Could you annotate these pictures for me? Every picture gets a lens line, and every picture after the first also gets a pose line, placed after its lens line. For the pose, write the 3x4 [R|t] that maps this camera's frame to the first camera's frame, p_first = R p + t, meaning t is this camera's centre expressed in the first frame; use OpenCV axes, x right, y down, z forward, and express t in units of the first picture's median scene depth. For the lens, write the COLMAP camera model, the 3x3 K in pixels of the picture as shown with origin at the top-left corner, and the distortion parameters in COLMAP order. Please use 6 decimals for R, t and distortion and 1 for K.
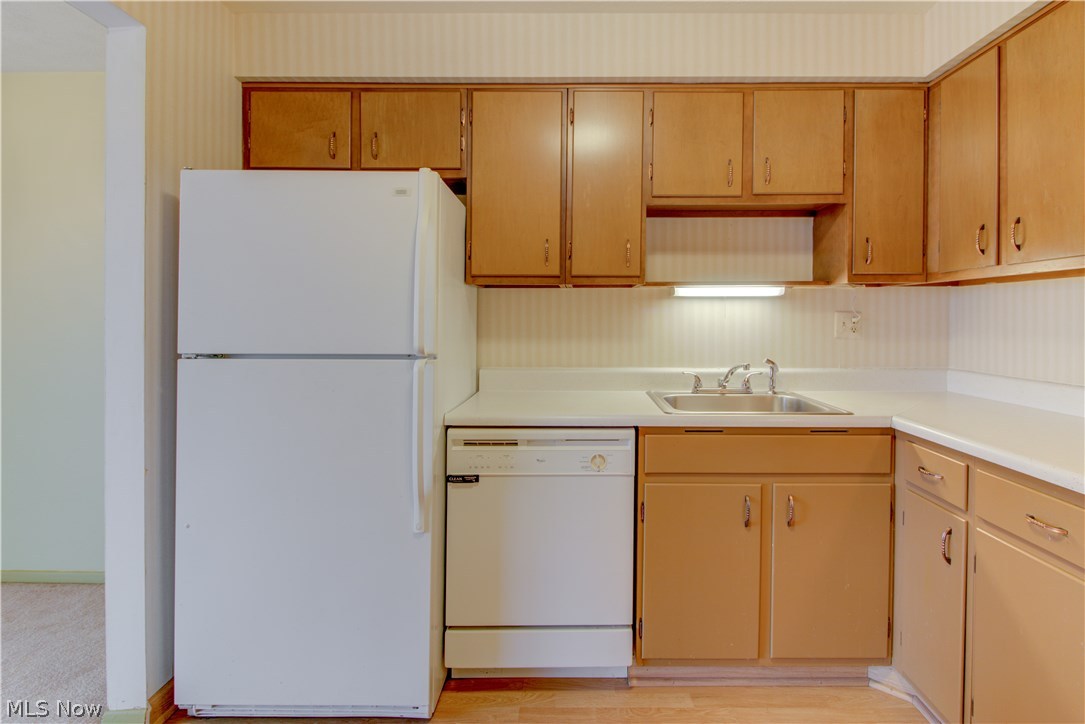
lens RADIAL K [[526.2, 0, 565.4], [0, 526.2, 320.6], [0, 0, 1]] dist [-0.001724, -0.004584]
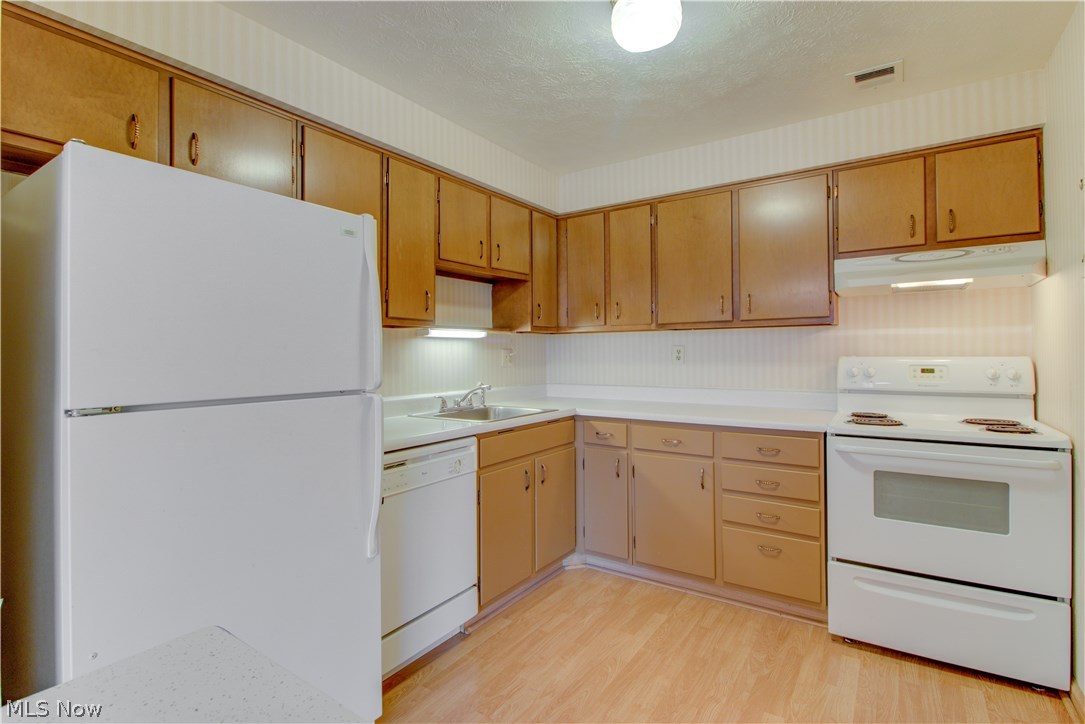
lens RADIAL K [[526.2, 0, 533.4], [0, 526.2, 346.0], [0, 0, 1]] dist [-0.001724, -0.004584]
pose [[0.565806, 0.005328, 0.824521, -0.863288], [0.011923, 0.999822, -0.014642, -0.002987], [-0.824452, 0.018115, 0.565642, 0.107104]]
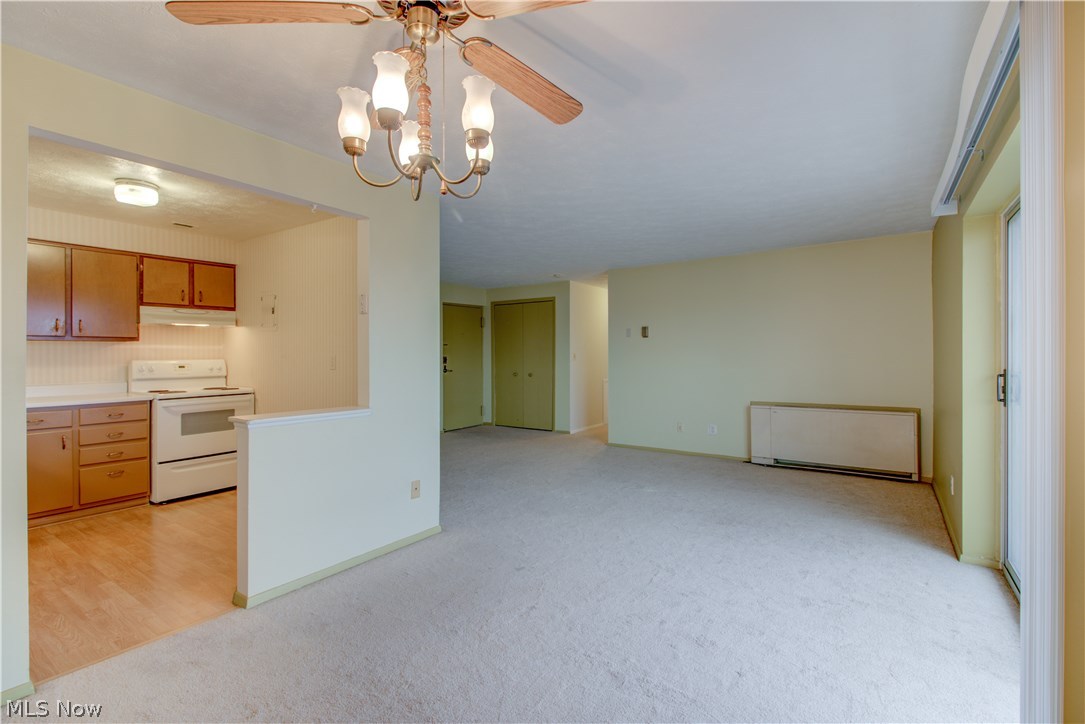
lens RADIAL K [[491.8, 0, 562.2], [0, 491.8, 353.1], [0, 0, 1]] dist [0.000887, -0.003197]
pose [[-0.836246, -0.000407, 0.548354, -2.288508], [0.003319, 0.999978, 0.005804, -0.027495], [-0.548344, 0.006674, -0.836226, 1.143060]]
